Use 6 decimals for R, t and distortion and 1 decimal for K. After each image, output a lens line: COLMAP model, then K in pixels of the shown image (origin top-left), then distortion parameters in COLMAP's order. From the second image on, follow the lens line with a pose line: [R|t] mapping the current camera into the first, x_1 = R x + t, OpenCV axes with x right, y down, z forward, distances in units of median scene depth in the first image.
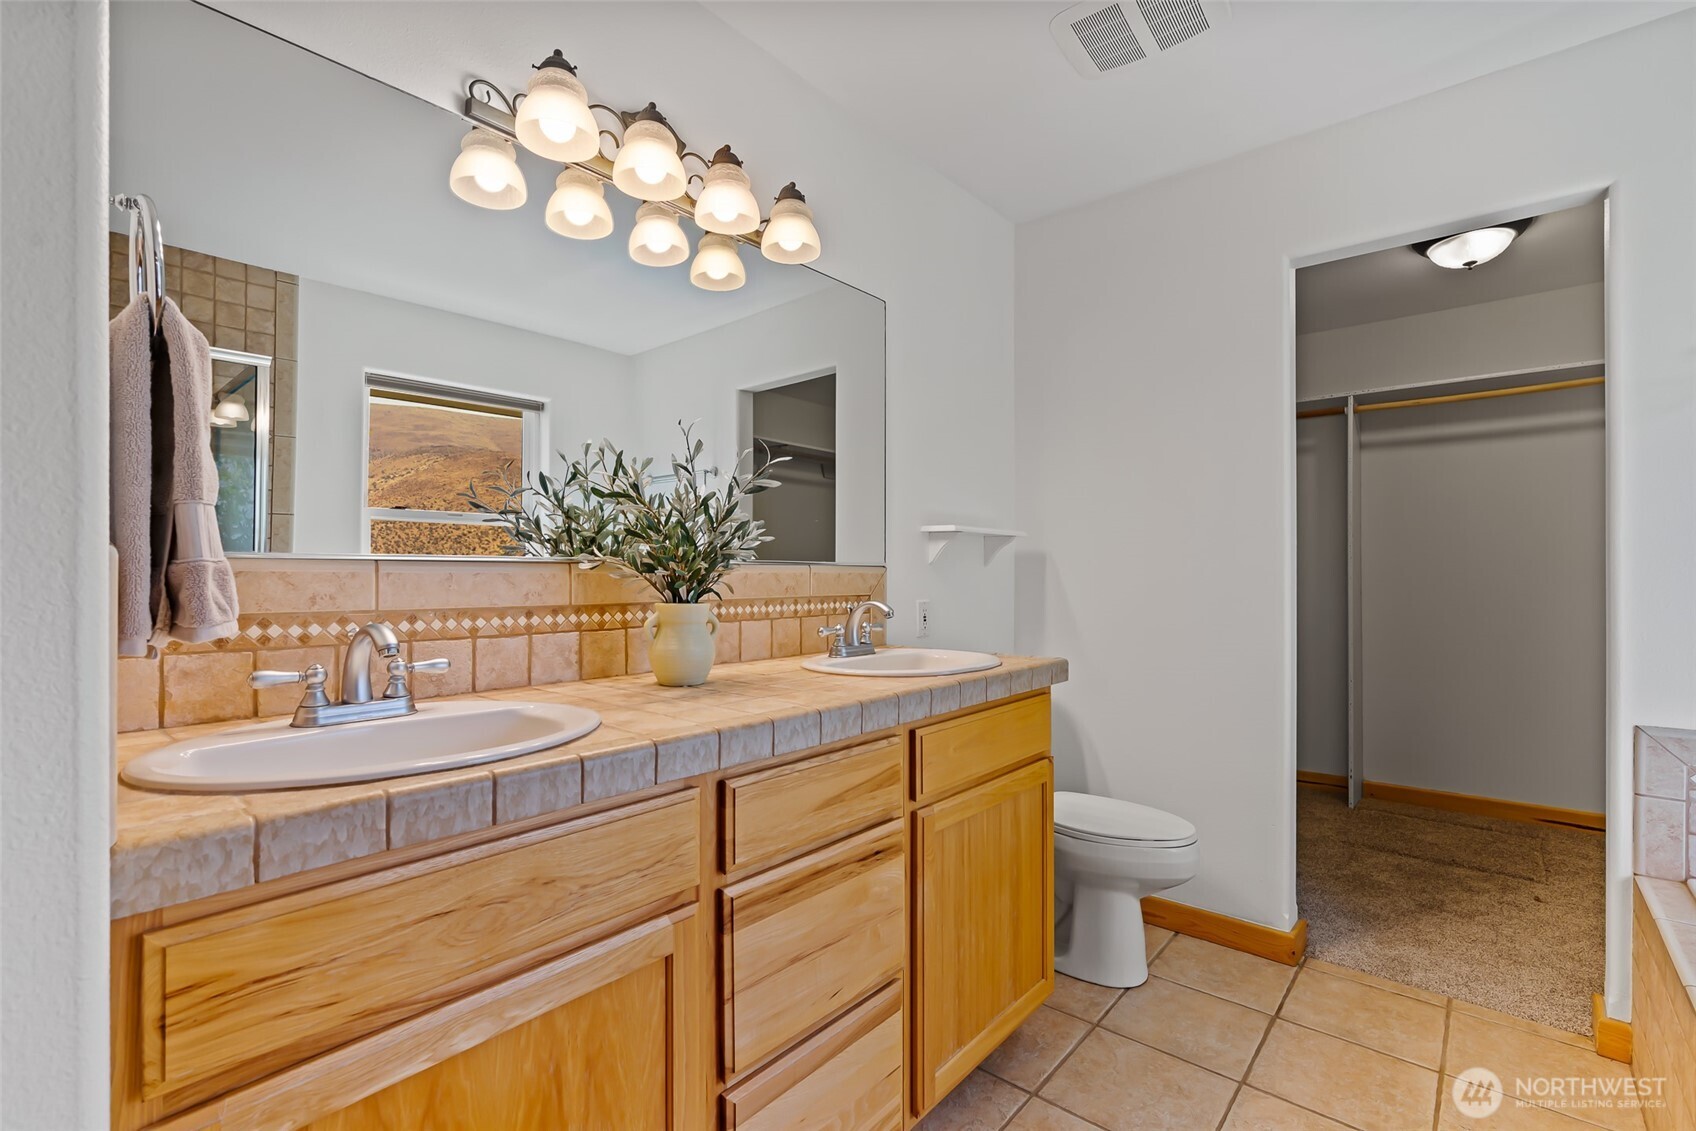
lens RADIAL K [[771.5, 0, 857.5], [0, 771.5, 583.2], [0, 0, 1]] dist [0.000447, 0.000254]
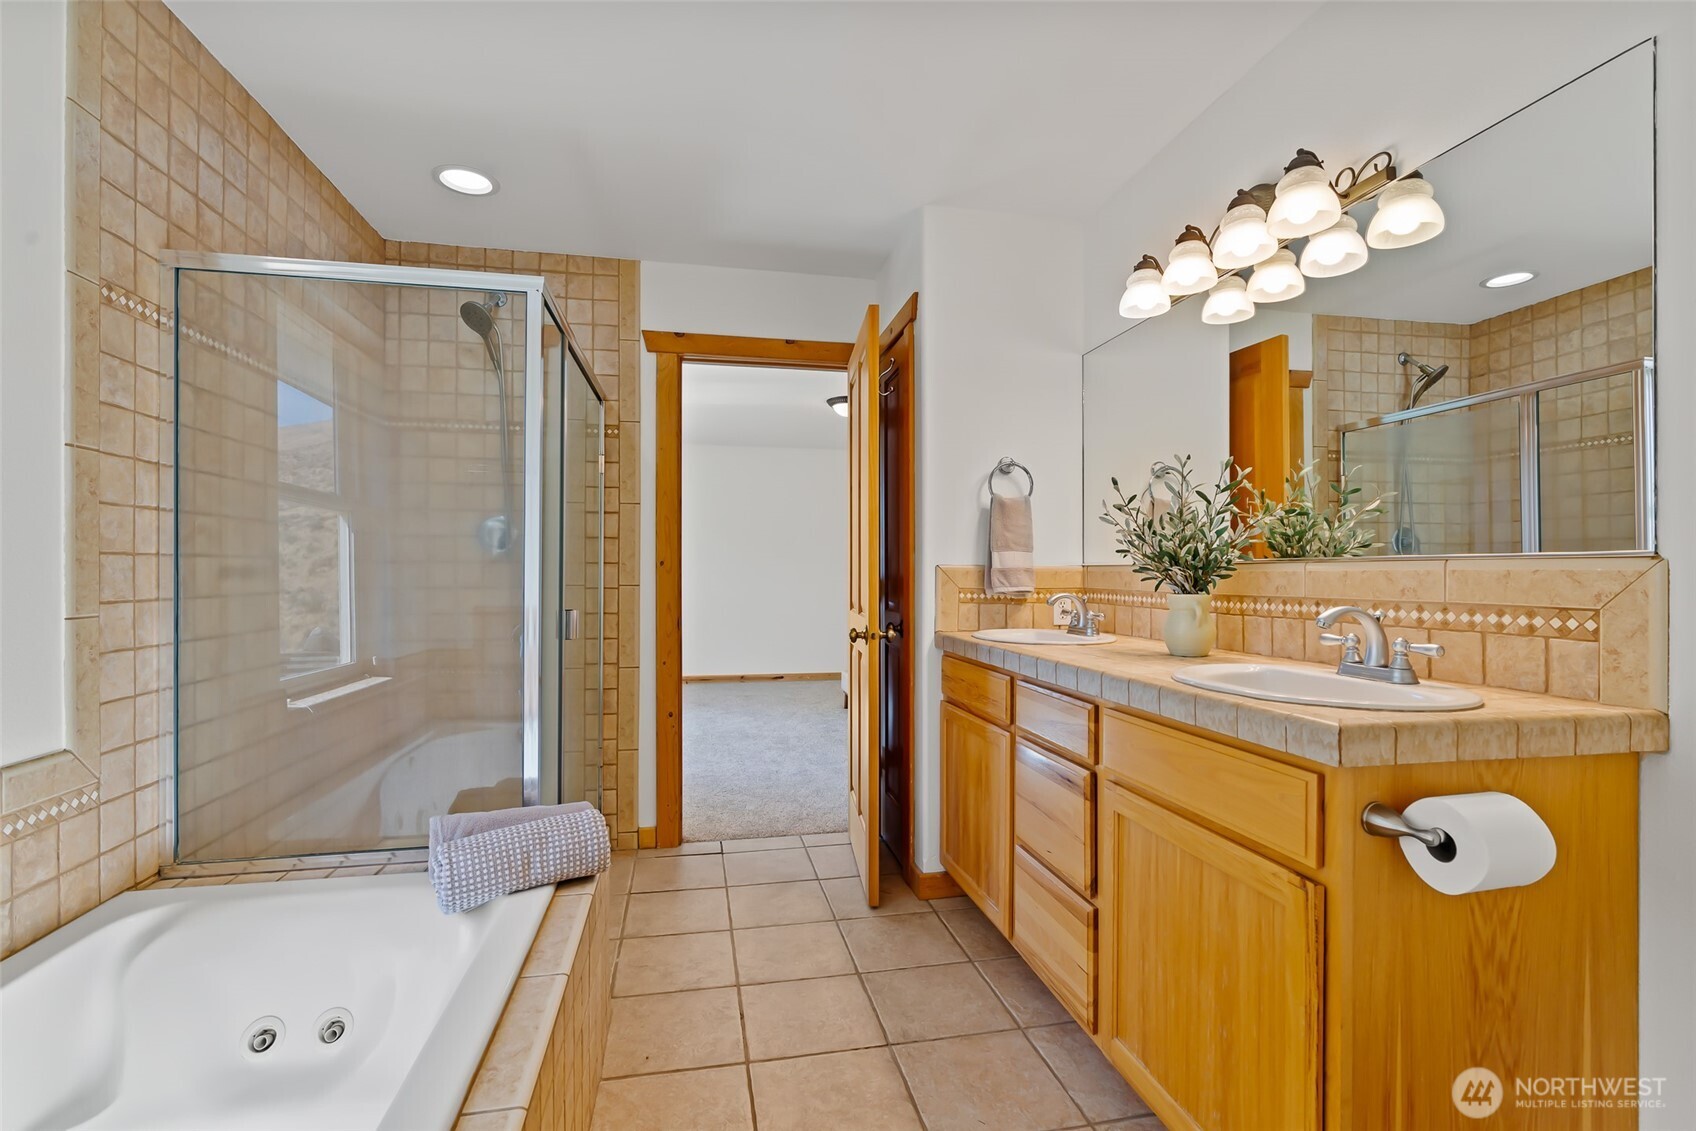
lens RADIAL K [[771.5, 0, 857.5], [0, 771.5, 583.2], [0, 0, 1]] dist [0.000447, 0.000254]
pose [[-0.619941, 0.014529, -0.784514, 0.992348], [-0.003222, 0.999773, 0.021062, -0.017311], [0.784642, 0.015584, -0.619753, 1.166704]]
